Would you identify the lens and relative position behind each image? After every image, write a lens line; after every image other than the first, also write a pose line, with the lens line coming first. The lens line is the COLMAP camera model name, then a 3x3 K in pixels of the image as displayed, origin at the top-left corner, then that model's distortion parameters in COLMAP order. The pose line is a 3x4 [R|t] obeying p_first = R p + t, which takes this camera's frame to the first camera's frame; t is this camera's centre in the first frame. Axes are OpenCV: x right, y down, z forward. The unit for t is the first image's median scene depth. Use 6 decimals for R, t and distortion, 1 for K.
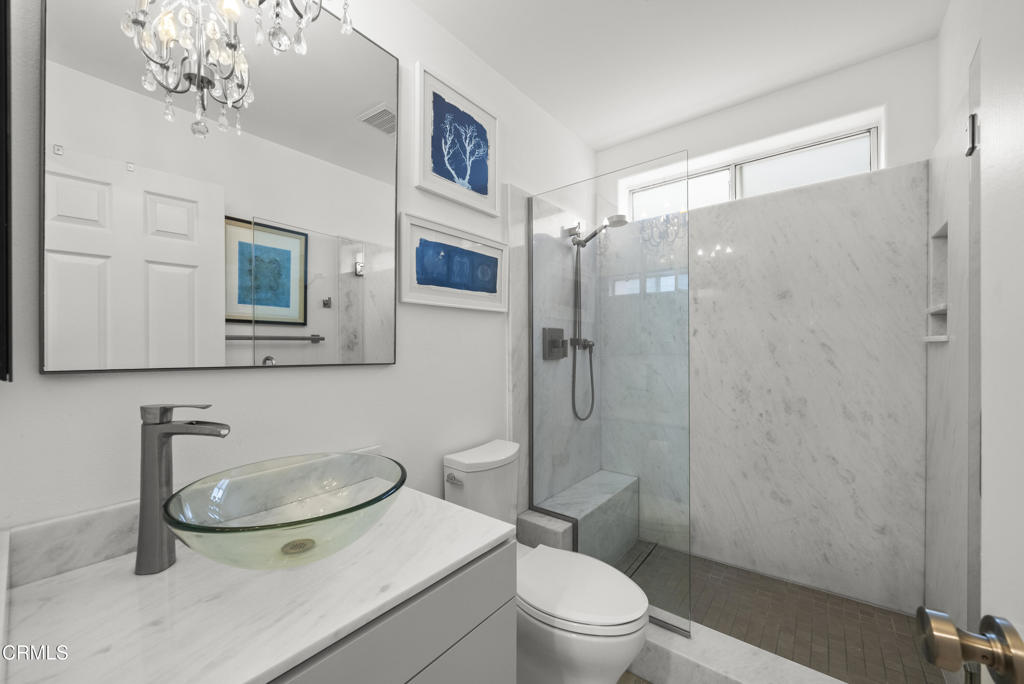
lens RADIAL K [[393.6, 0, 511.9], [0, 393.6, 347.6], [0, 0, 1]] dist [-0.003791, -0.000544]
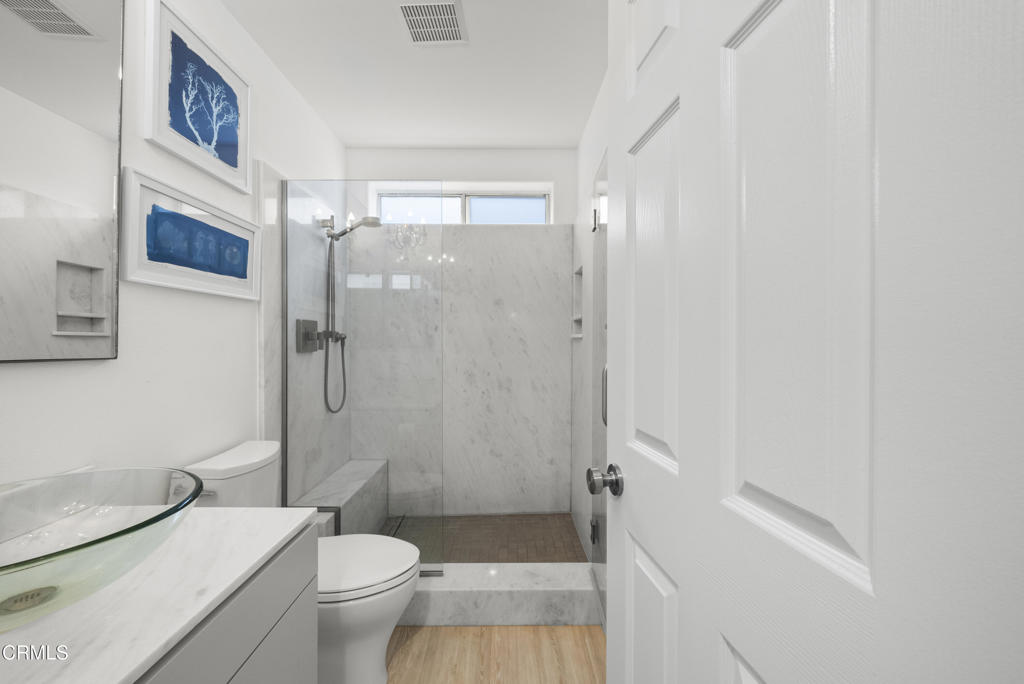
lens RADIAL K [[393.6, 0, 512.1], [0, 393.6, 338.7], [0, 0, 1]] dist [-0.003791, -0.000544]
pose [[0.772954, 0.009107, 0.634396, -0.139059], [-0.004487, 0.999950, -0.008888, 0.003470], [-0.634446, 0.004024, 0.772957, -0.080135]]
